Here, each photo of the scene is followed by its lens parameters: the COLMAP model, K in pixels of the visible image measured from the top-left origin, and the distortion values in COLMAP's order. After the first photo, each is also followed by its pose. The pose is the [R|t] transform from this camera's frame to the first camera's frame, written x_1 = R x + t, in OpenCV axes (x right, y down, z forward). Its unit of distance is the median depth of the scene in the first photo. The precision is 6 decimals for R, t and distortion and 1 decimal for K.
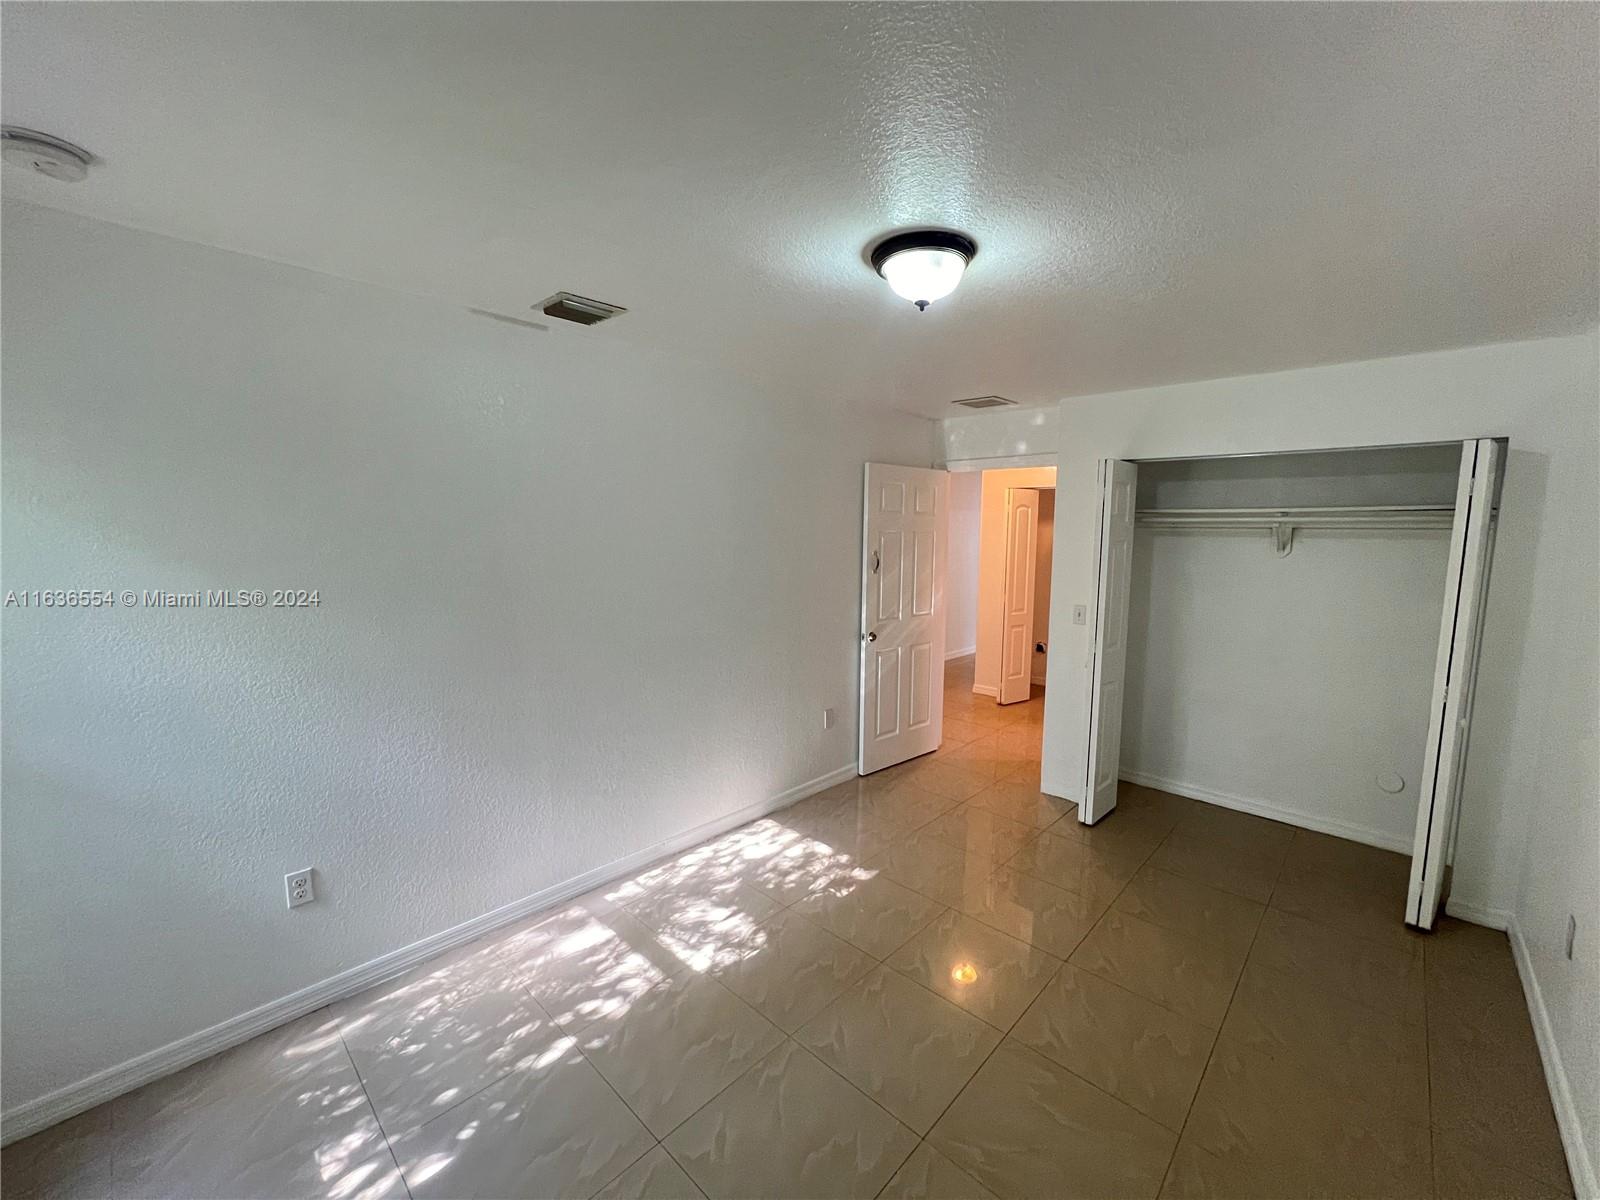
lens RADIAL K [[642.4, 0, 799.5], [0, 642.4, 595.0], [0, 0, 1]] dist [-0.002185, -0.000088]
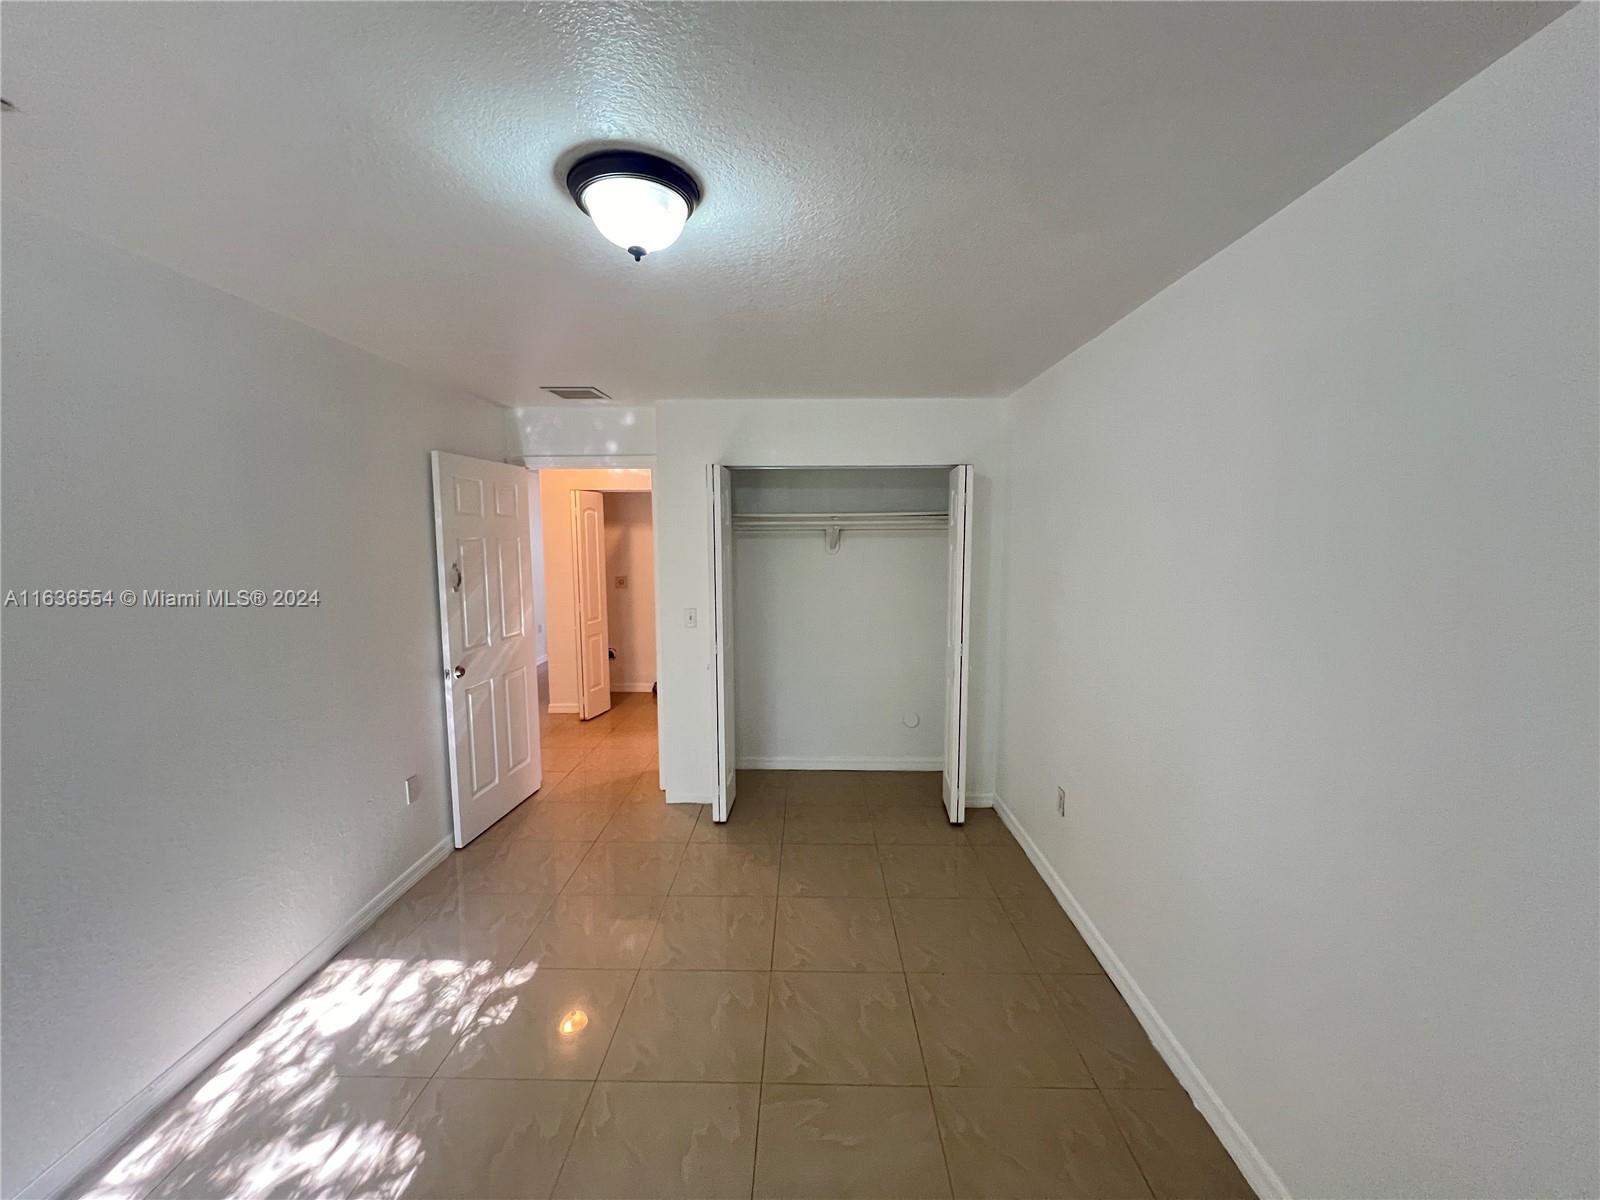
lens RADIAL K [[642.4, 0, 799.5], [0, 642.4, 595.0], [0, 0, 1]] dist [-0.002185, -0.000088]
pose [[0.741328, -0.077073, 0.666702, -0.109035], [0.080938, 0.996401, 0.025190, -0.017076], [-0.666244, 0.035287, 0.744898, 0.142455]]
